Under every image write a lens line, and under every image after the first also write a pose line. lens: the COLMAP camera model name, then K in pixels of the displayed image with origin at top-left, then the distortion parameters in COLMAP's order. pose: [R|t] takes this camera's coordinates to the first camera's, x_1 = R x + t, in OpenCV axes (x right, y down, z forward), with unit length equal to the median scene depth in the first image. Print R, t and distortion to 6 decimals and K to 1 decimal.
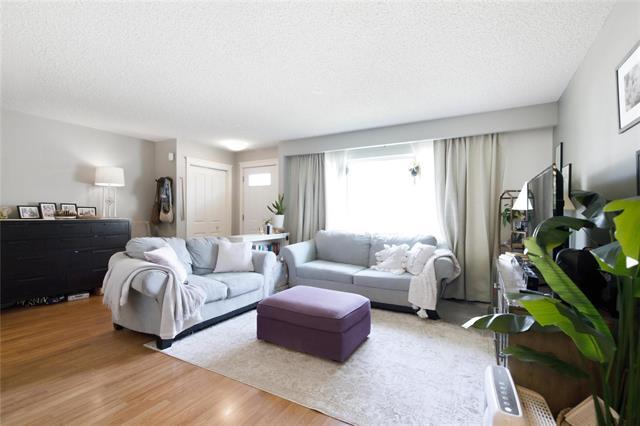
lens RADIAL K [[293.5, 0, 313.6], [0, 293.5, 211.9], [0, 0, 1]] dist [-0.009805, 0.001085]
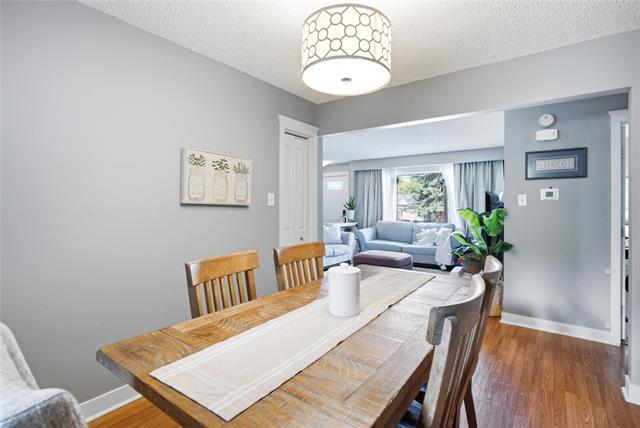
lens RADIAL K [[310.4, 0, 322.3], [0, 310.4, 208.7], [0, 0, 1]] dist [-0.000645, 0.000001]
pose [[0.995413, -0.002178, -0.095648, -0.125612], [0.003342, 0.999922, 0.012013, -0.019709], [0.095615, -0.012278, 0.995343, -0.676320]]
